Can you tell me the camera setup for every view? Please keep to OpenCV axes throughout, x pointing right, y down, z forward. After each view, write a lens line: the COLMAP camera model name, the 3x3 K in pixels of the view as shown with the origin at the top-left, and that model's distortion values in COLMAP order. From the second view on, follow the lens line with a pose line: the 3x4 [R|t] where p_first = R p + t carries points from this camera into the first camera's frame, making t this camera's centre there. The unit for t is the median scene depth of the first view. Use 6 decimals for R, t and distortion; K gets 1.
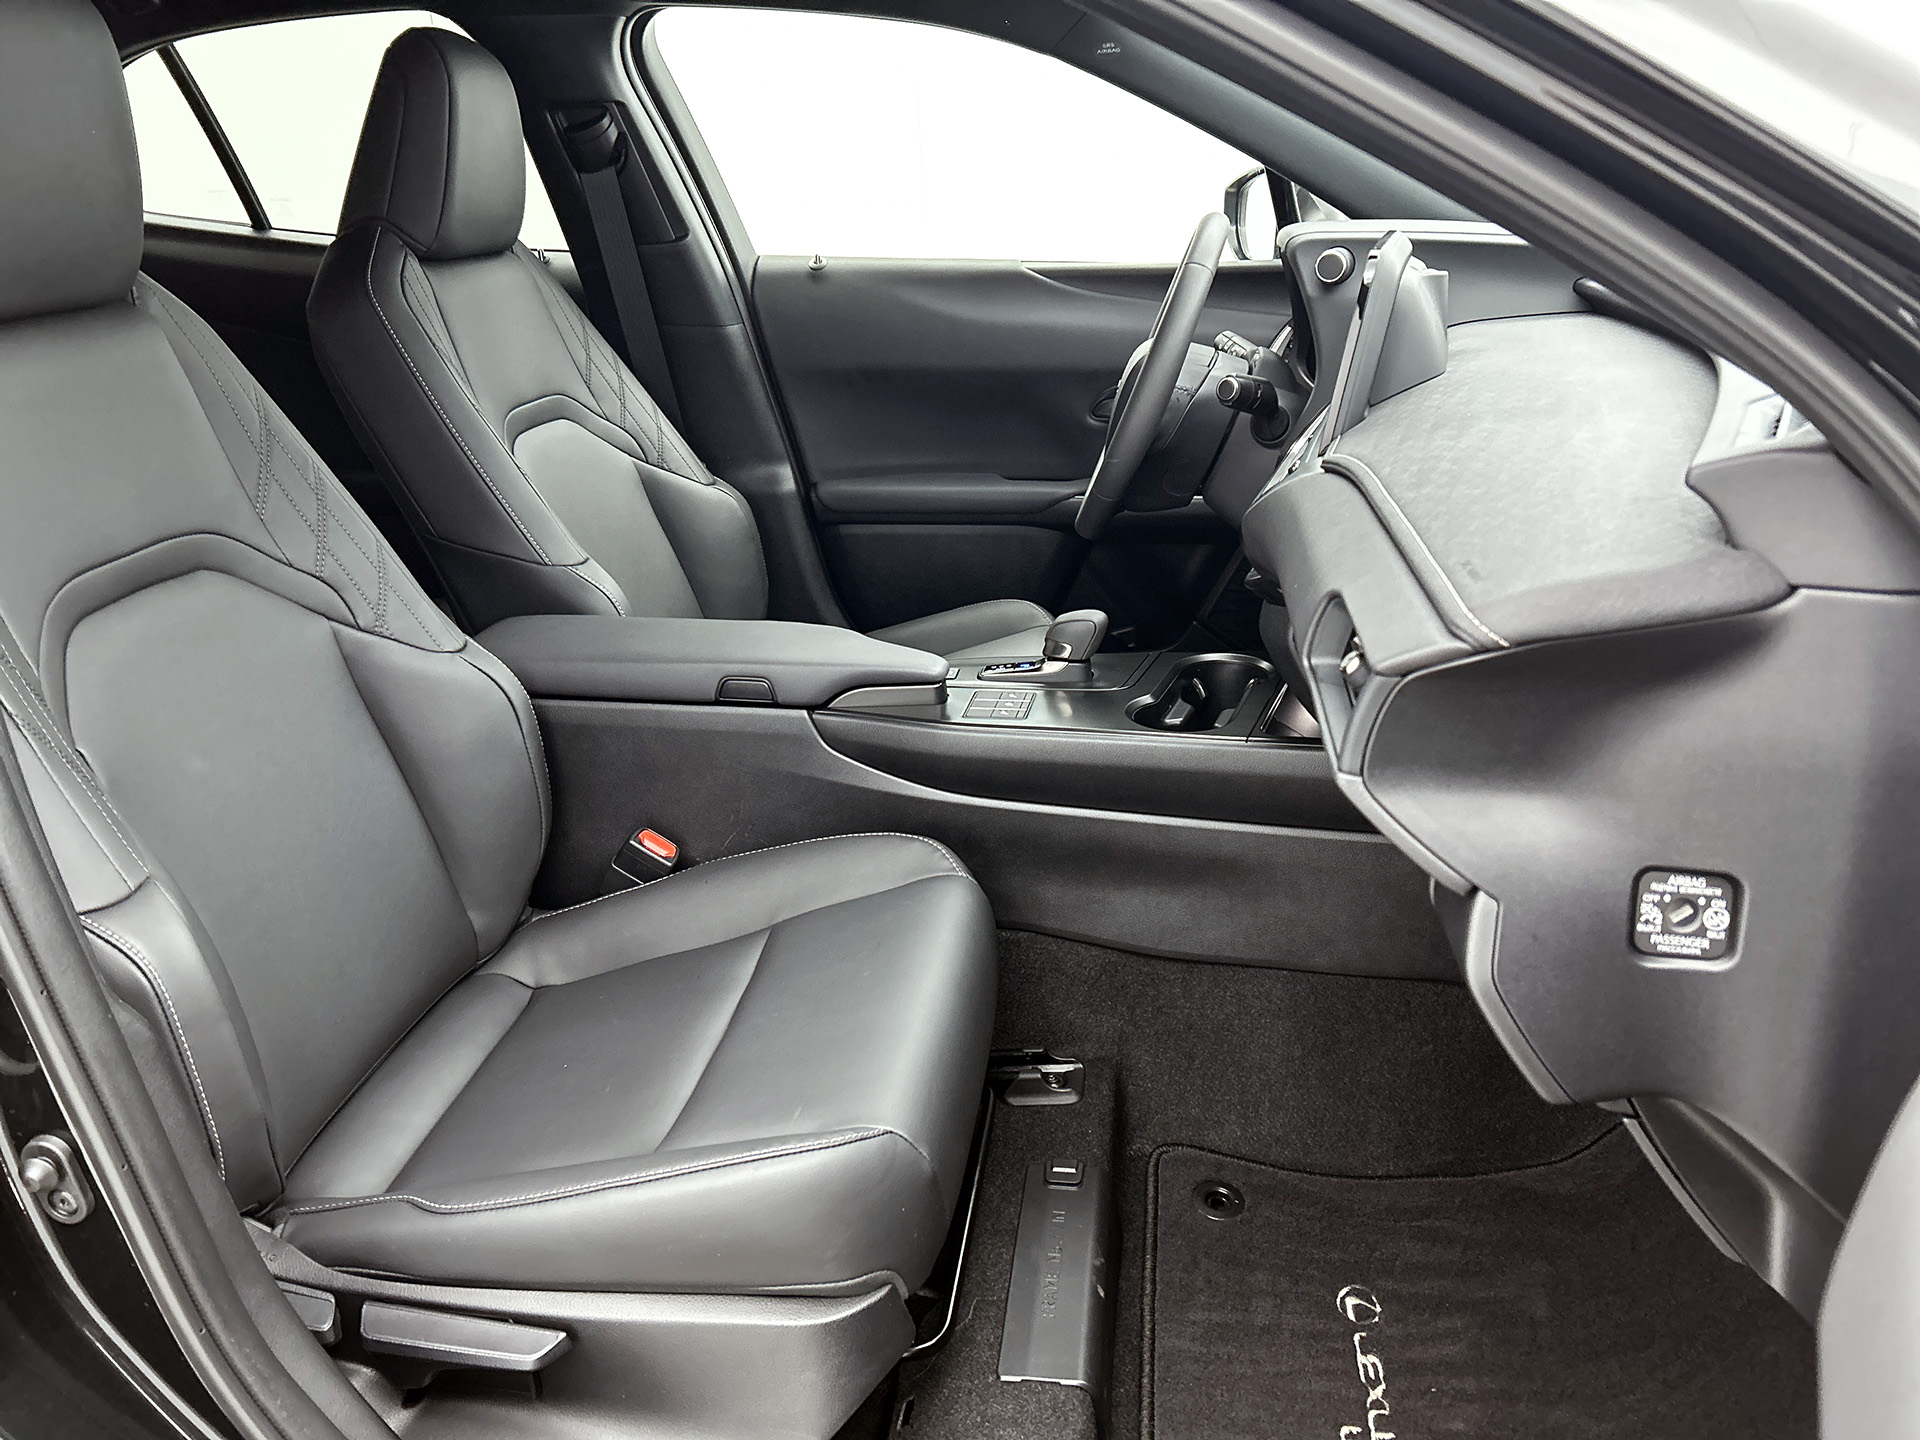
lens RADIAL K [[1471.0, 0, 960.0], [0, 1471.0, 720.0], [0, 0, 1]] dist [0.045631, -0.053977]
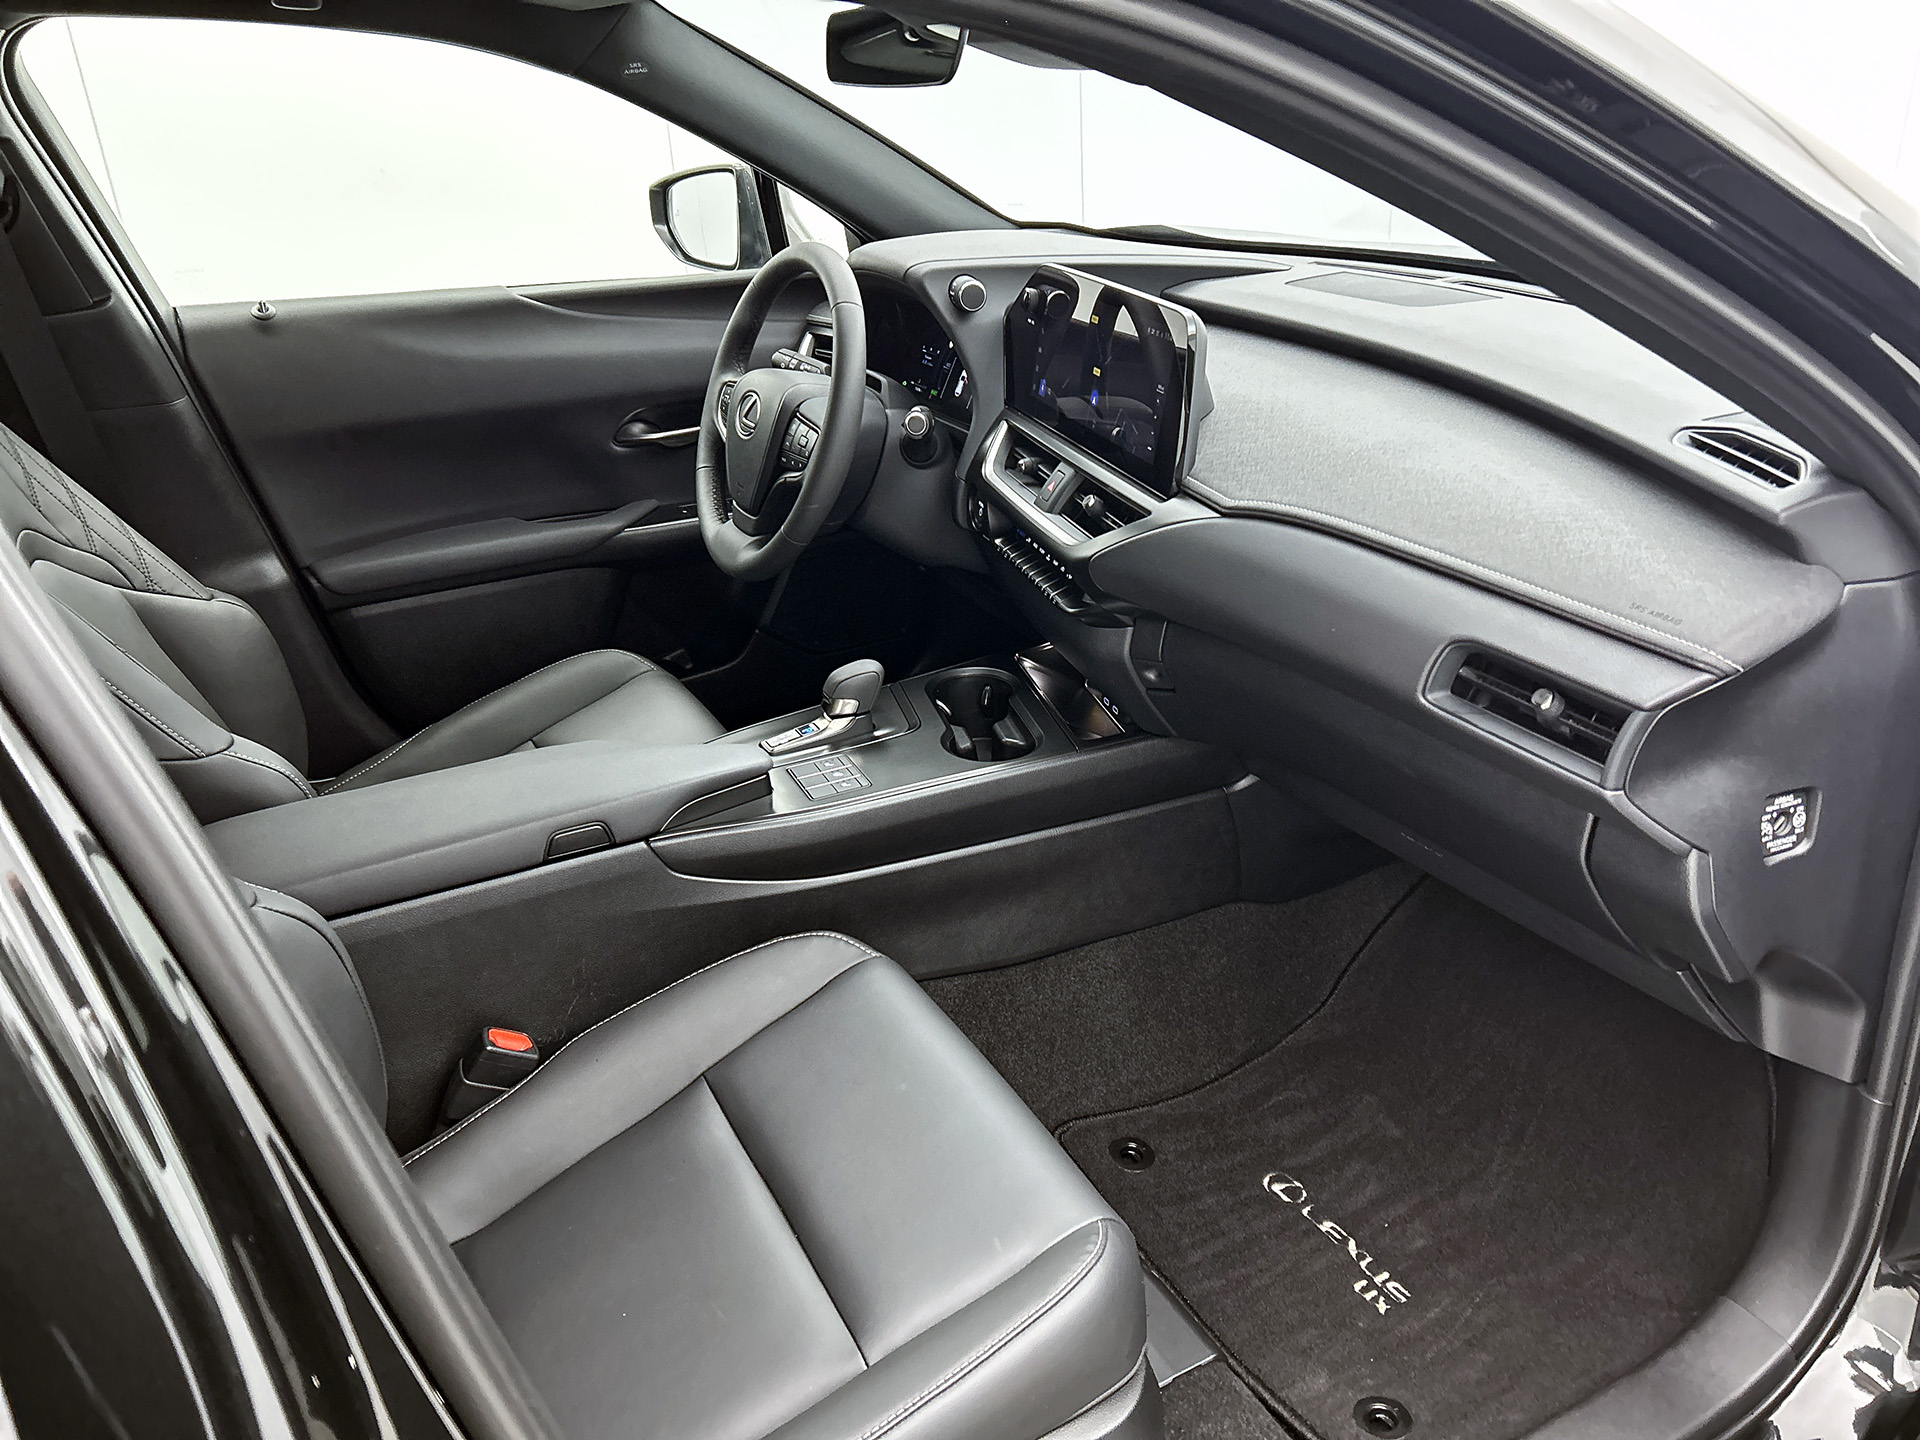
lens RADIAL K [[1471.0, 0, 960.0], [0, 1471.0, 720.0], [0, 0, 1]] dist [0.045631, -0.053977]
pose [[0.804307, -0.251453, 0.538387, -0.421097], [0.220117, 0.967673, 0.123114, -0.148786], [-0.551940, 0.019487, 0.833656, 0.128899]]
